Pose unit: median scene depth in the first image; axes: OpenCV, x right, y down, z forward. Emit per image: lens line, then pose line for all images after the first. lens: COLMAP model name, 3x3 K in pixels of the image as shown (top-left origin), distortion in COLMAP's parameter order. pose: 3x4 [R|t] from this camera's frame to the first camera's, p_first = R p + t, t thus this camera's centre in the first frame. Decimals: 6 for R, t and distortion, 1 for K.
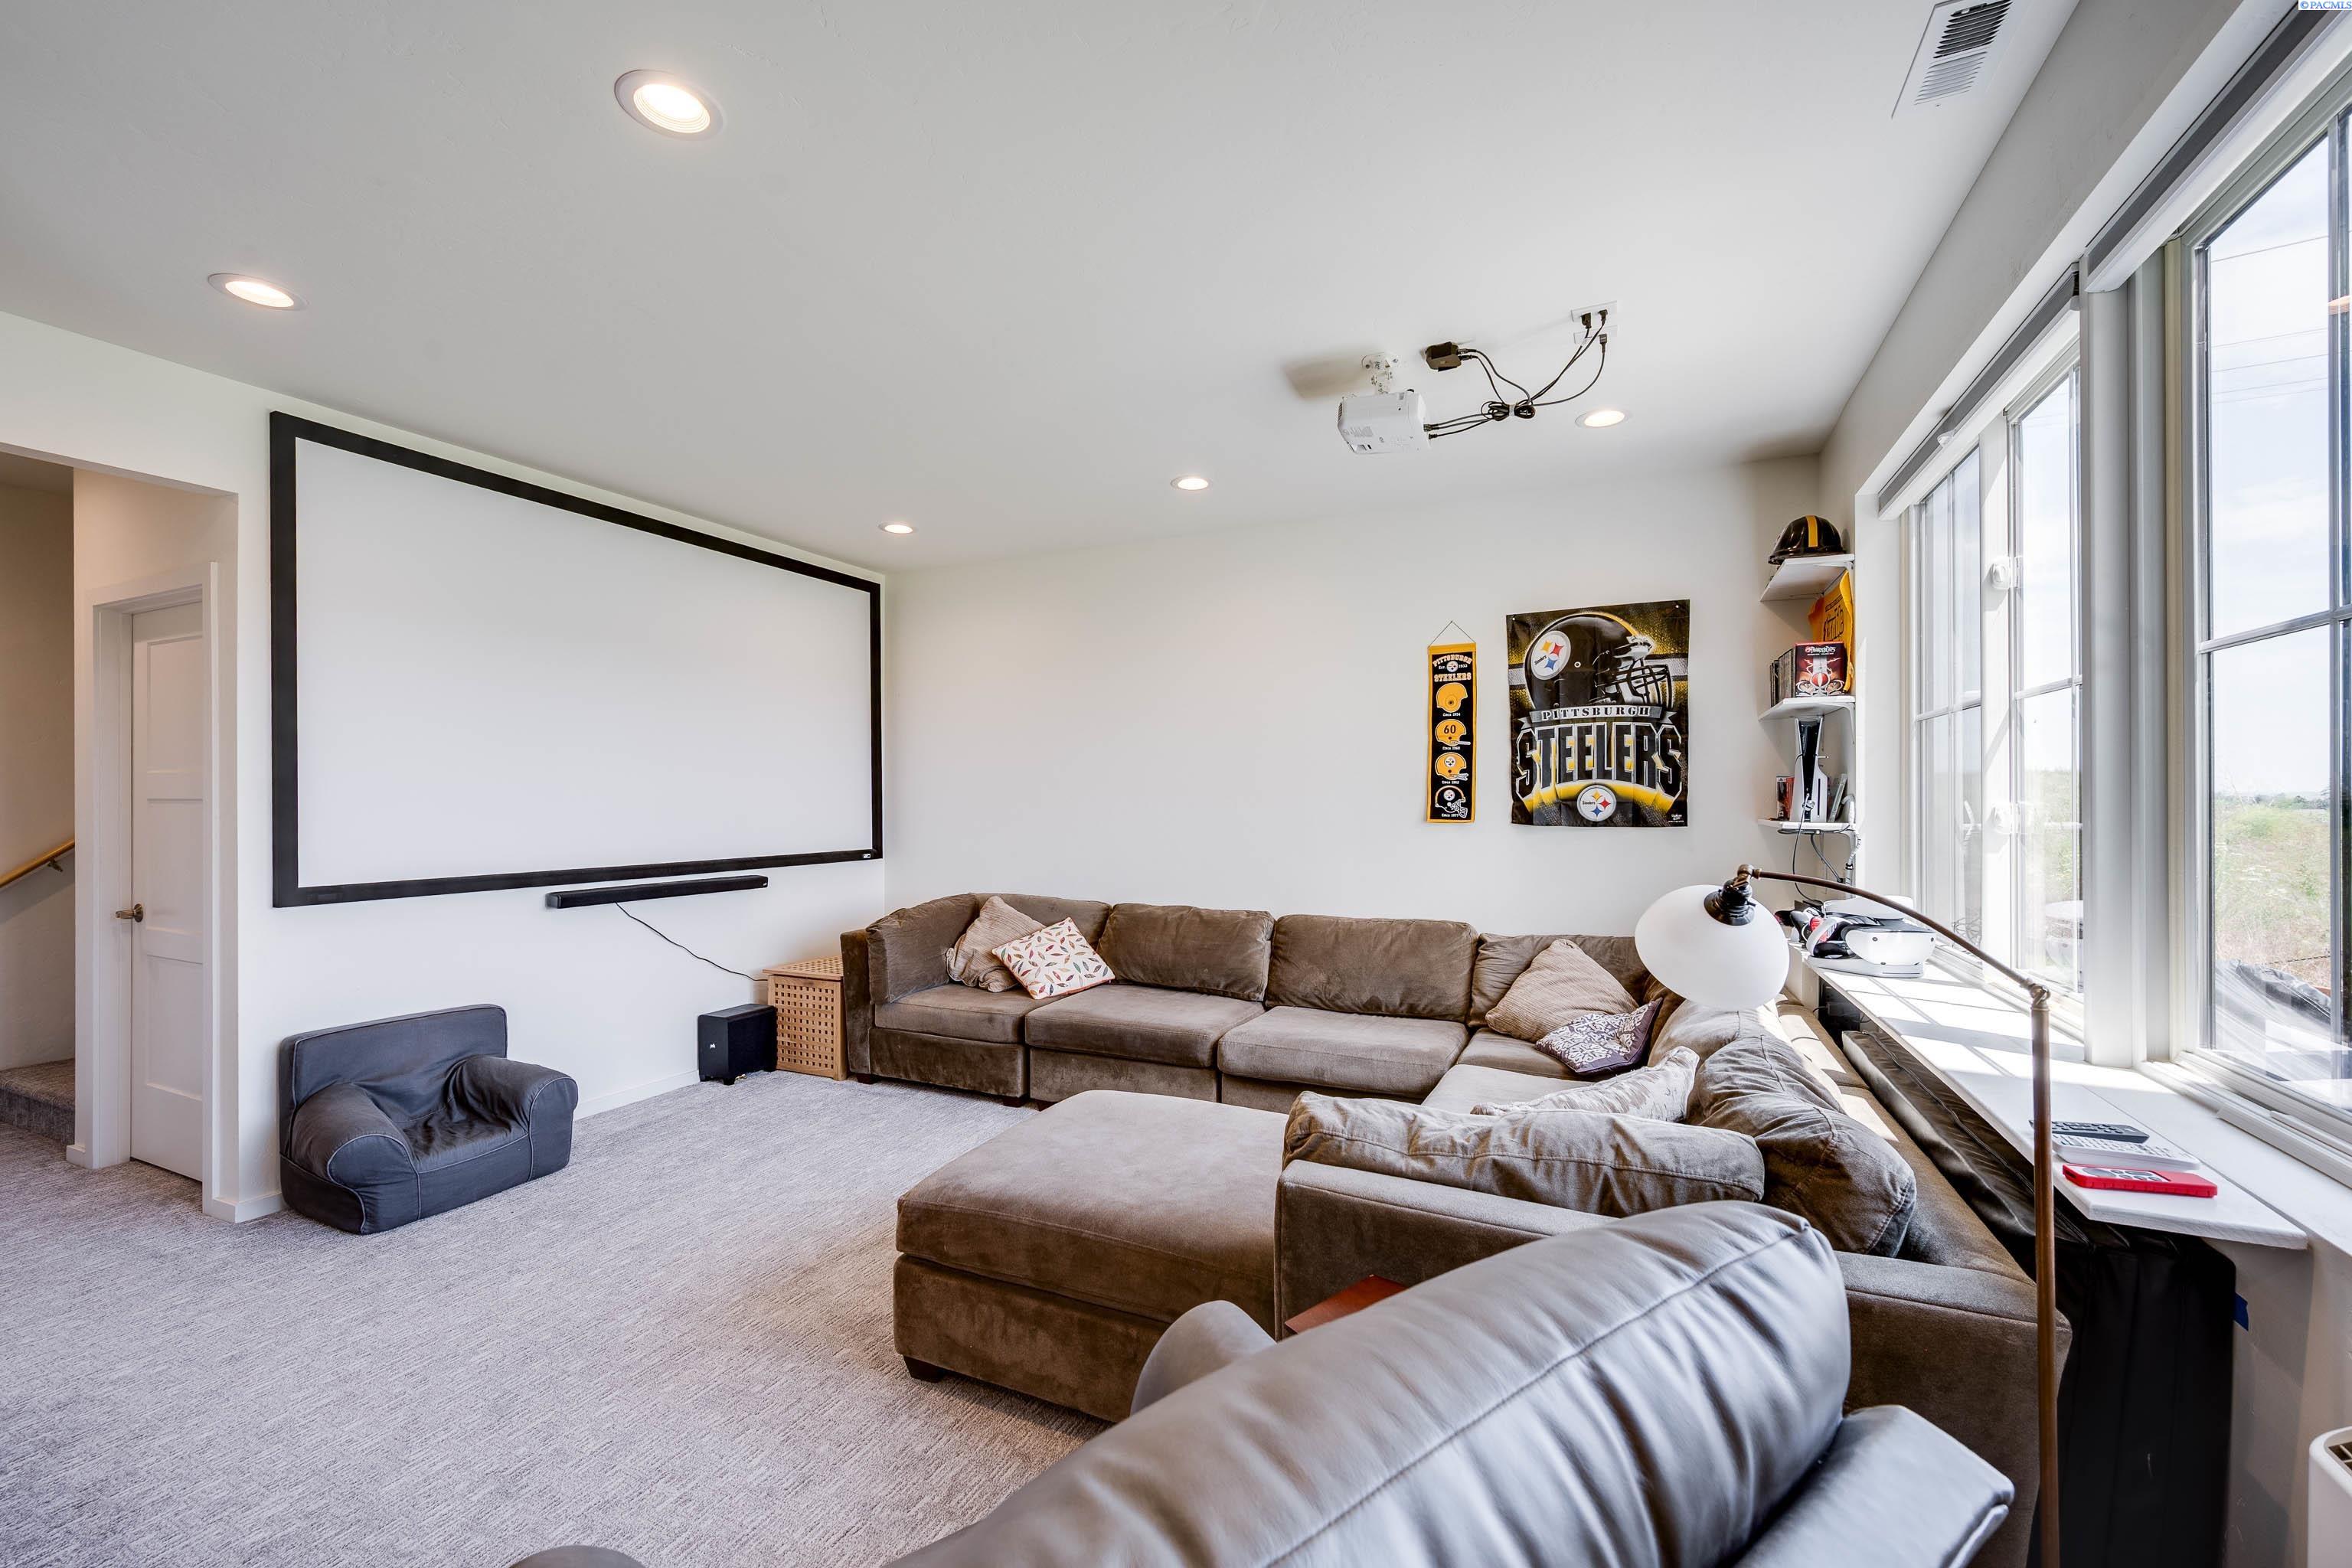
lens RADIAL K [[946.1, 0, 1154.4], [0, 946.1, 803.4], [0, 0, 1]] dist [0.000670, -0.001095]
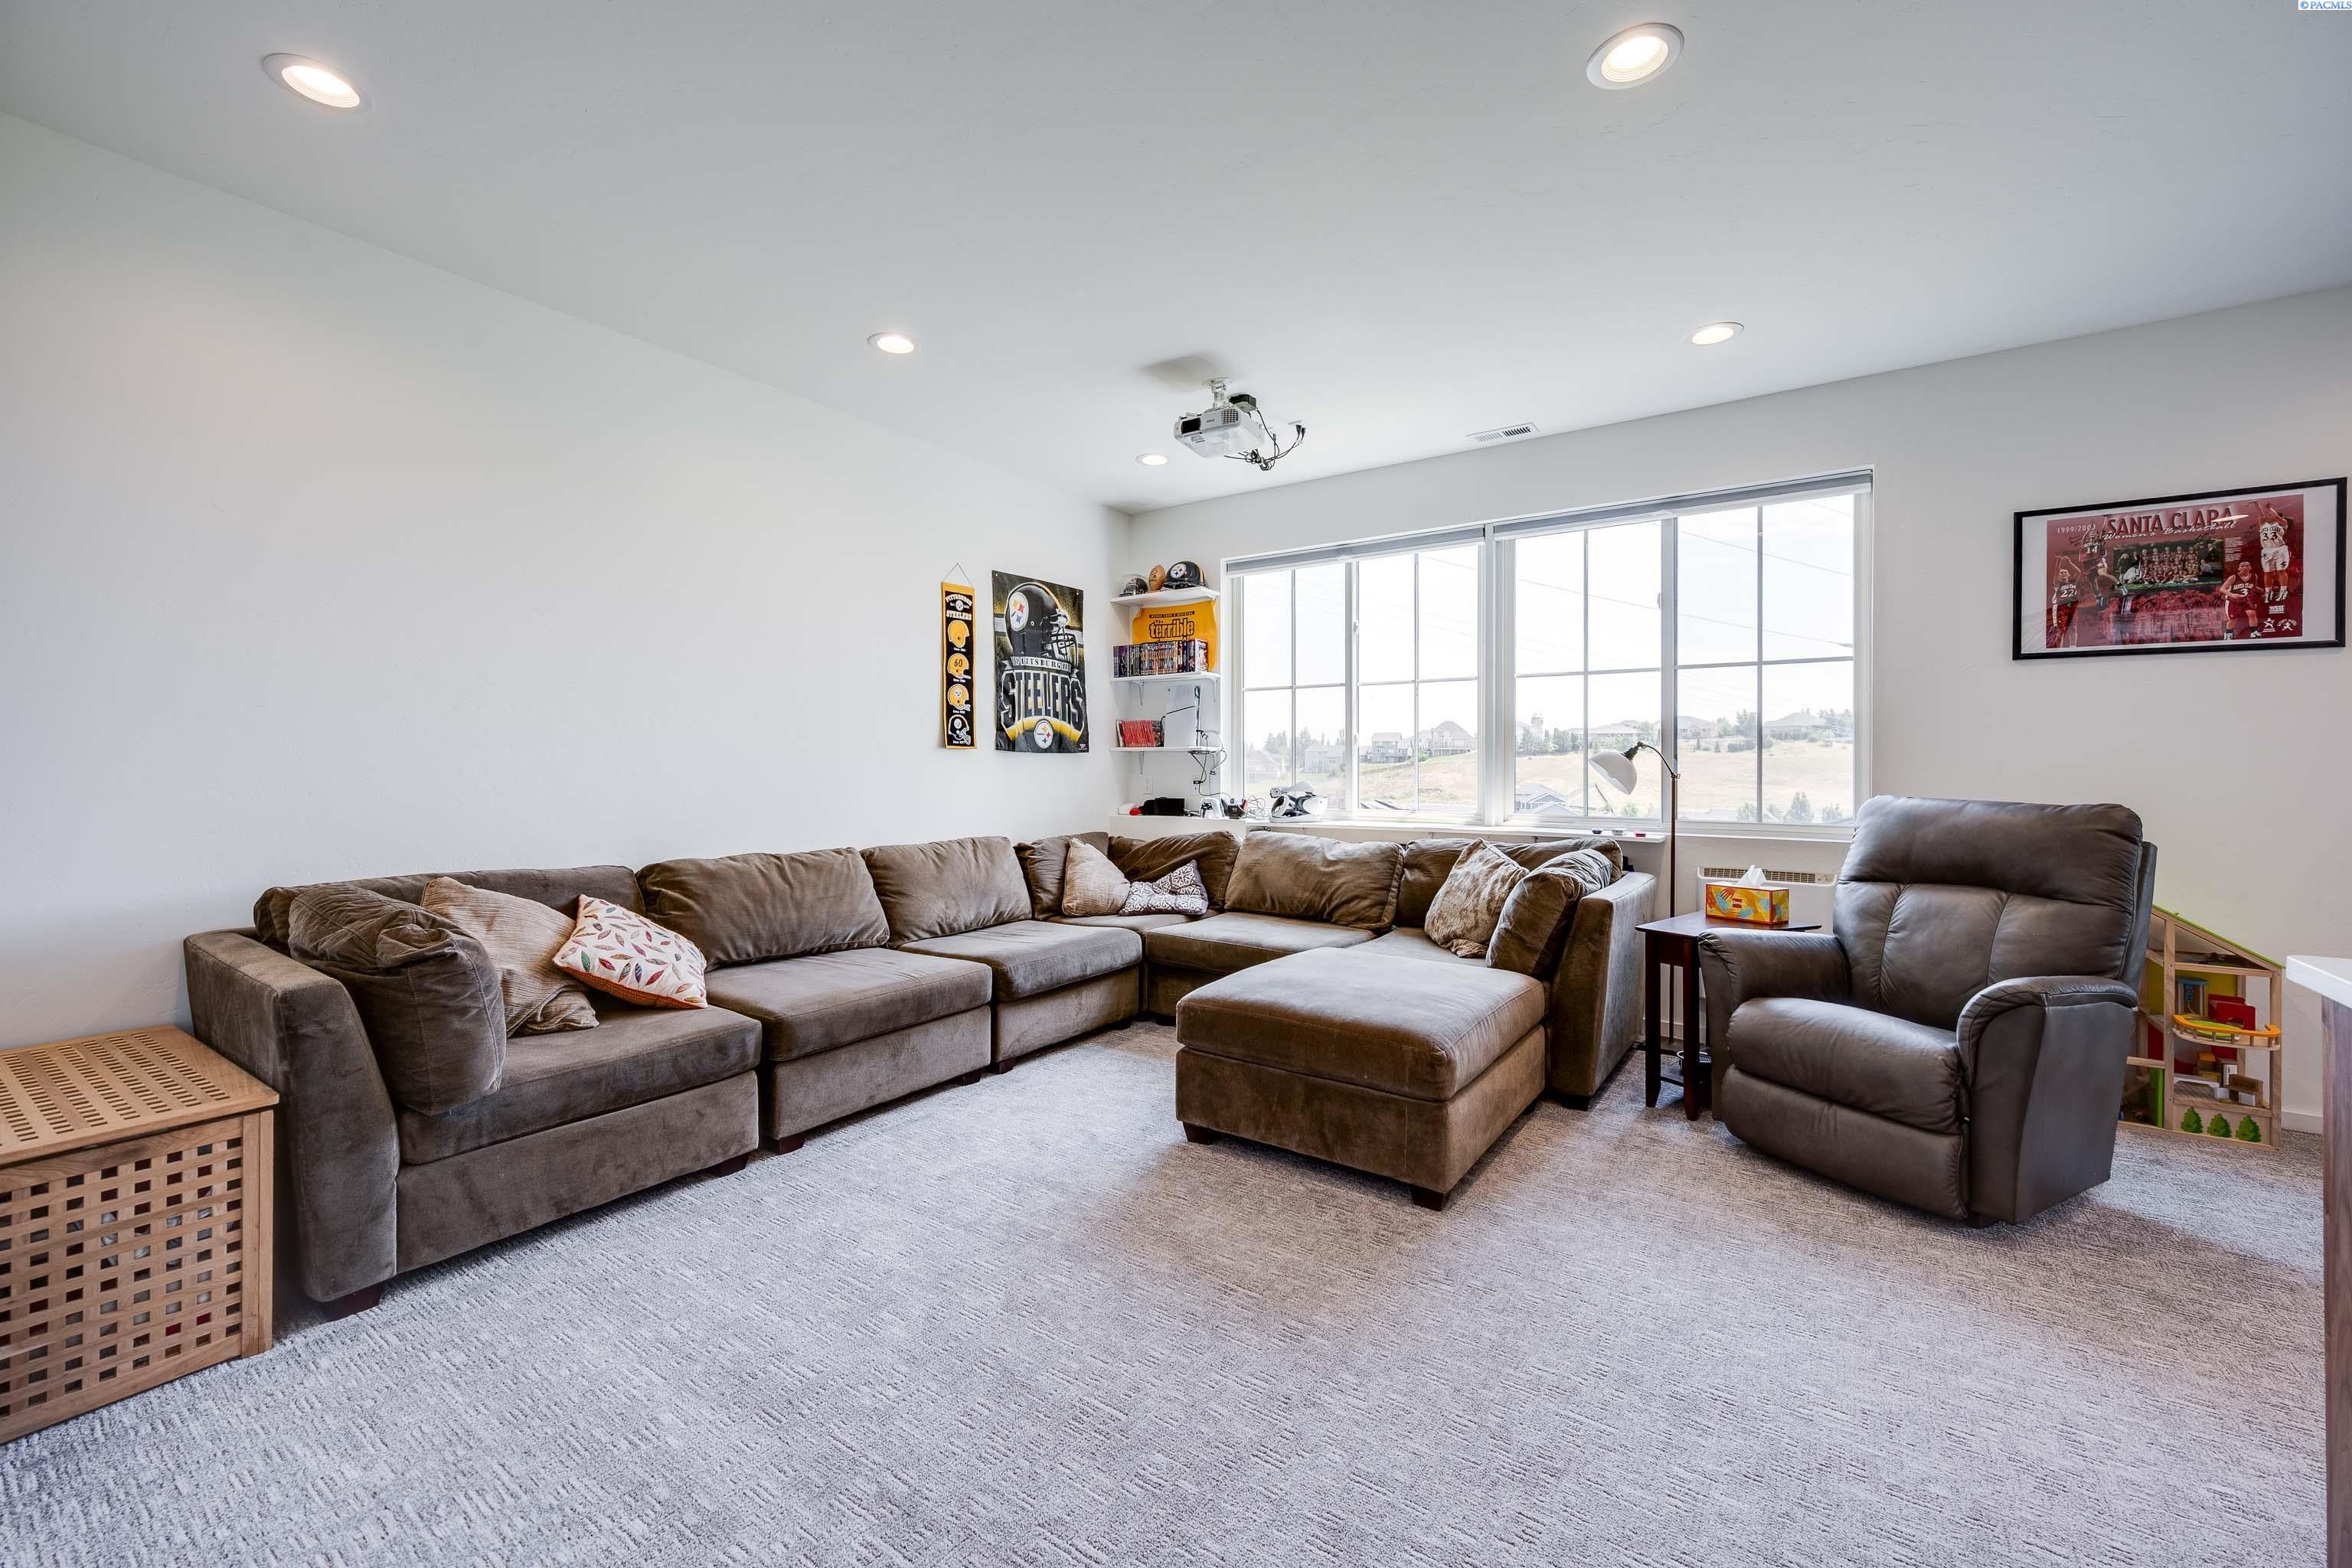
lens RADIAL K [[946.1, 0, 1207.4], [0, 946.1, 753.6], [0, 0, 1]] dist [0.000670, -0.001095]
pose [[0.149989, 0.014136, 0.988587, -0.750037], [0.002988, 0.999887, -0.014751, 0.044510], [-0.988683, 0.005167, 0.149930, 0.583103]]
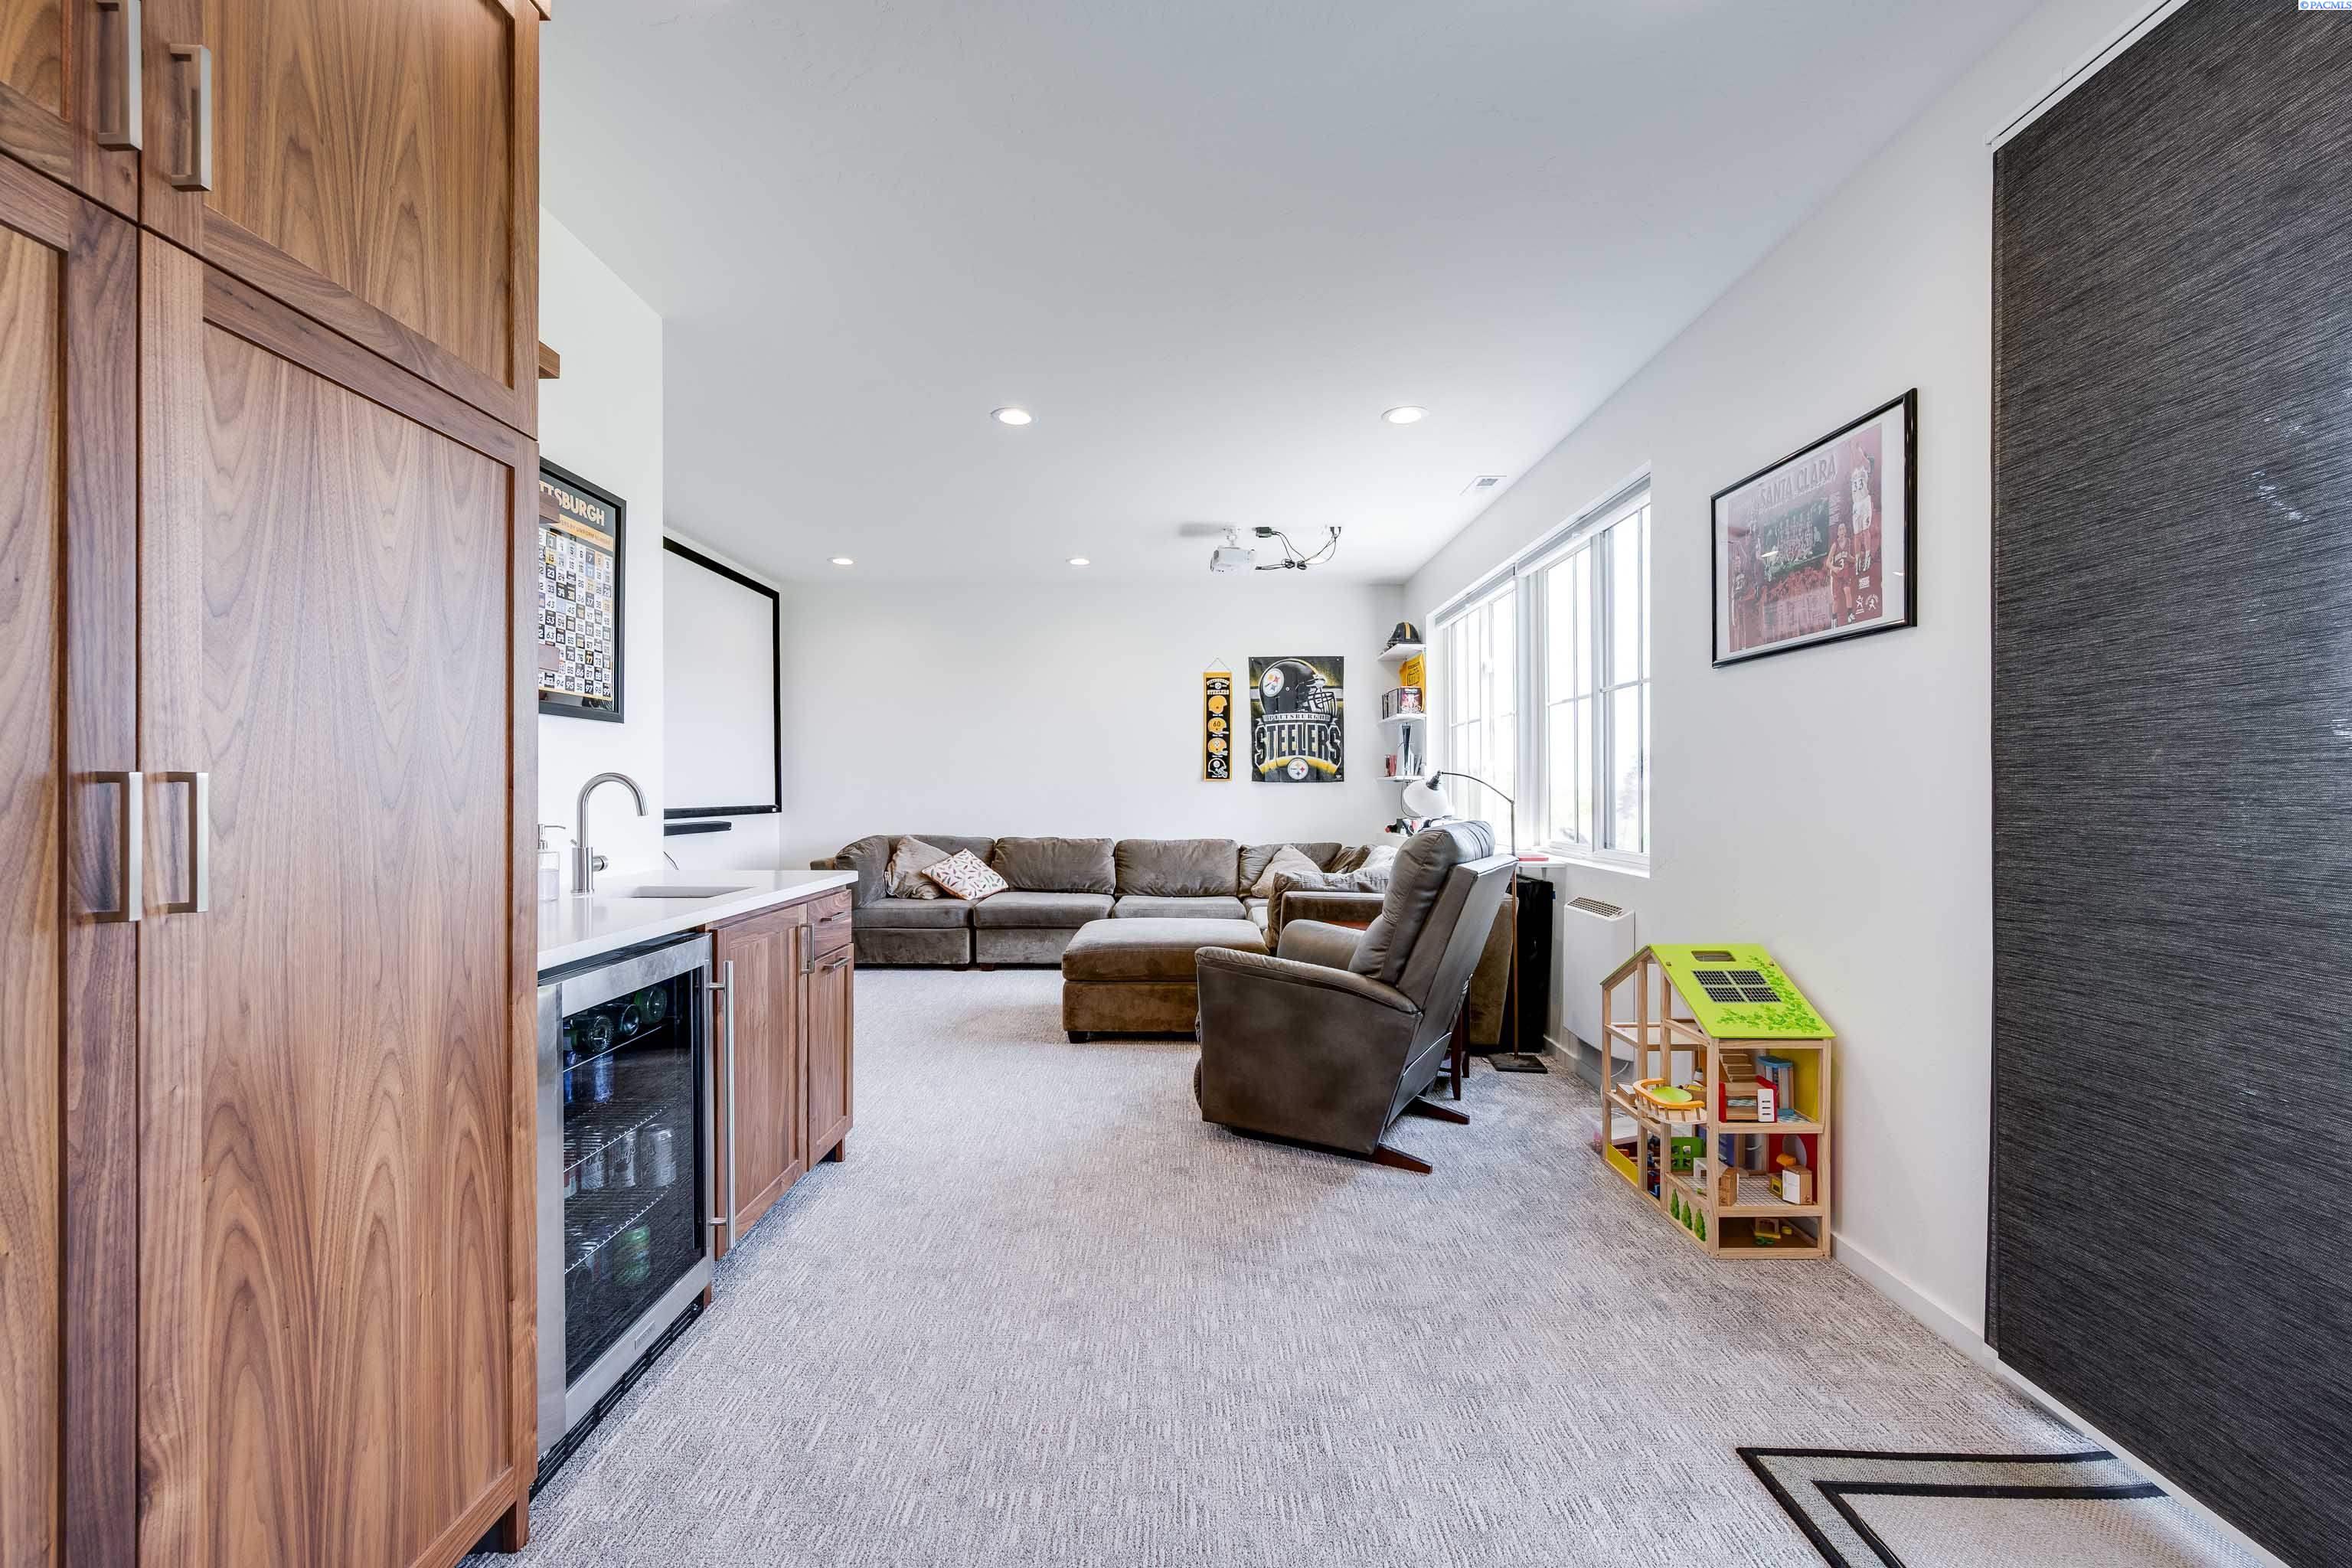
lens RADIAL K [[946.1, 0, 1160.1], [0, 946.1, 786.3], [0, 0, 1]] dist [0.000670, -0.001095]
pose [[0.905520, 0.004513, 0.424279, -0.495504], [-0.000804, 0.999960, -0.008920, 0.046674], [-0.424302, 0.007737, 0.905488, -0.464316]]
